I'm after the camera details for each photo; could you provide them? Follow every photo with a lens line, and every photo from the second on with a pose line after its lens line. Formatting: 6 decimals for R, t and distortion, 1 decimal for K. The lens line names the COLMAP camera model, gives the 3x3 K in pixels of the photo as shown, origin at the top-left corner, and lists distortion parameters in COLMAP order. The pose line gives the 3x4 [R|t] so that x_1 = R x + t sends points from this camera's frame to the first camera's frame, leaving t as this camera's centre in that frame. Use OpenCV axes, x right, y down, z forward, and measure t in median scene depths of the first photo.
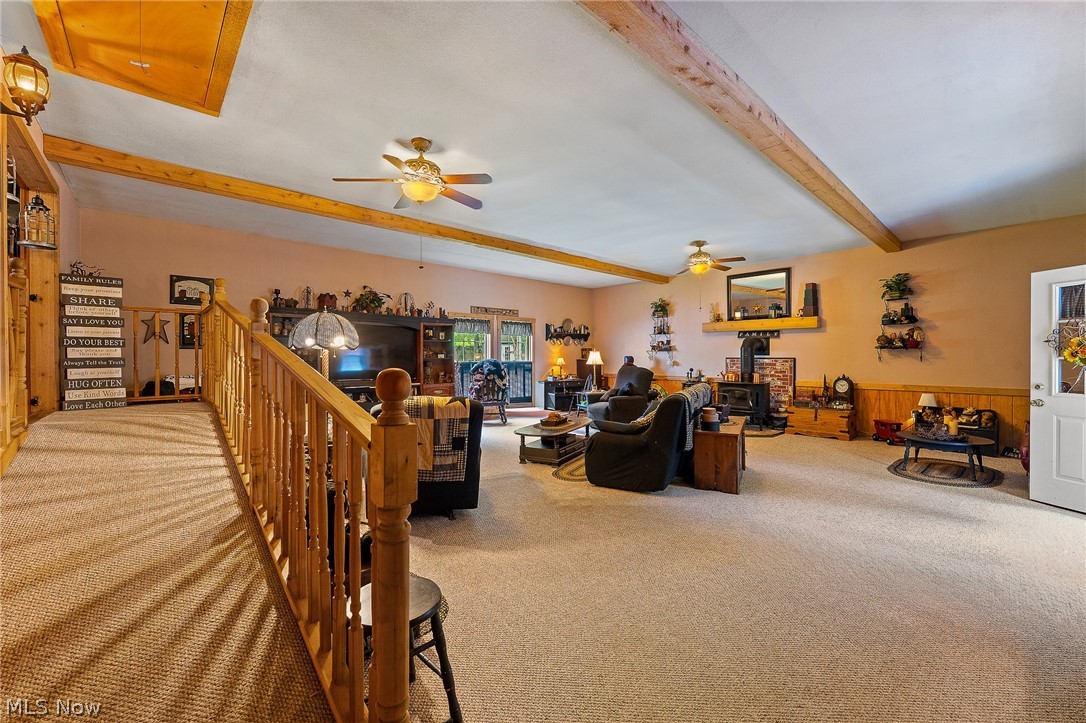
lens RADIAL K [[433.2, 0, 547.7], [0, 433.2, 360.6], [0, 0, 1]] dist [-0.008350, 0.000246]
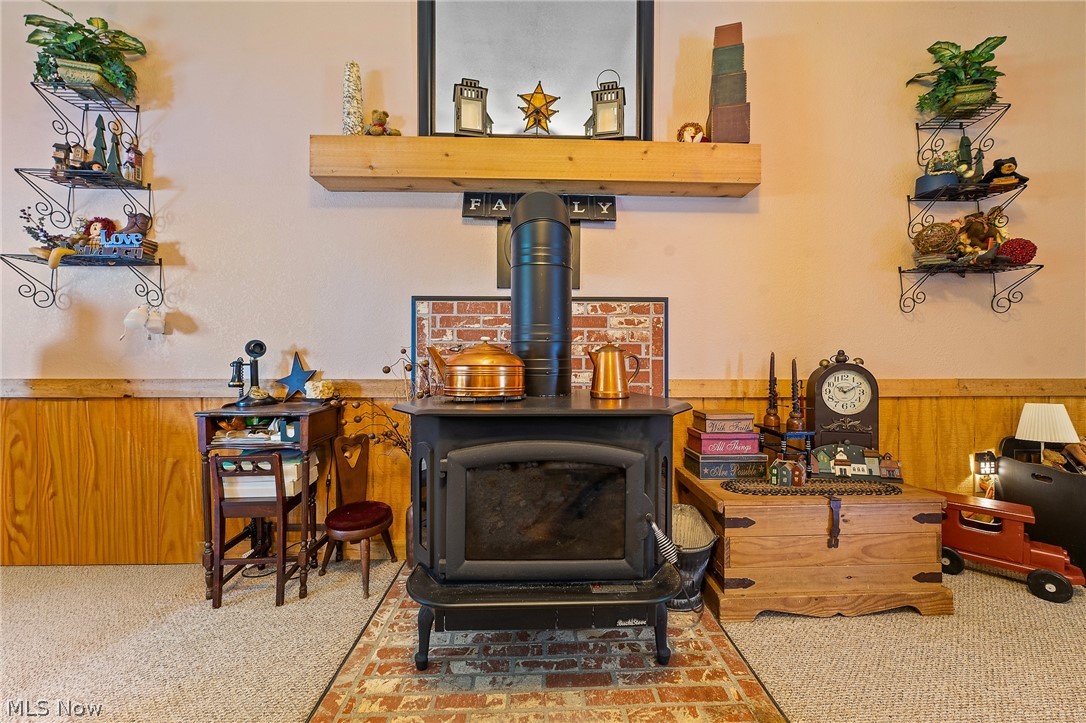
lens RADIAL K [[433.2, 0, 547.7], [0, 433.2, 360.6], [0, 0, 1]] dist [-0.008350, 0.000246]
pose [[0.655513, -0.002203, 0.755181, 0.274129], [0.006944, 0.999971, -0.003111, 0.030298], [-0.755152, 0.007284, 0.655509, 0.772562]]
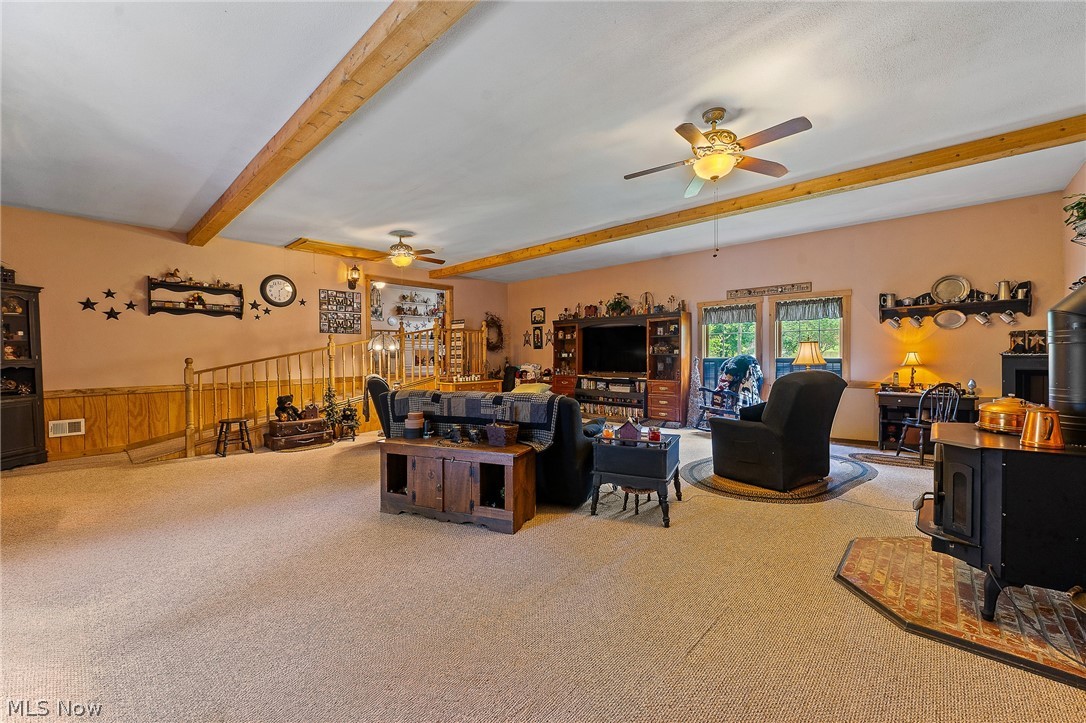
lens RADIAL K [[433.2, 0, 547.7], [0, 433.2, 360.6], [0, 0, 1]] dist [-0.008350, 0.000246]
pose [[0.079459, 0.014078, -0.996739, 0.621815], [-0.002891, 0.999899, 0.013892, -0.003070], [0.996834, 0.001778, 0.079492, 0.591754]]
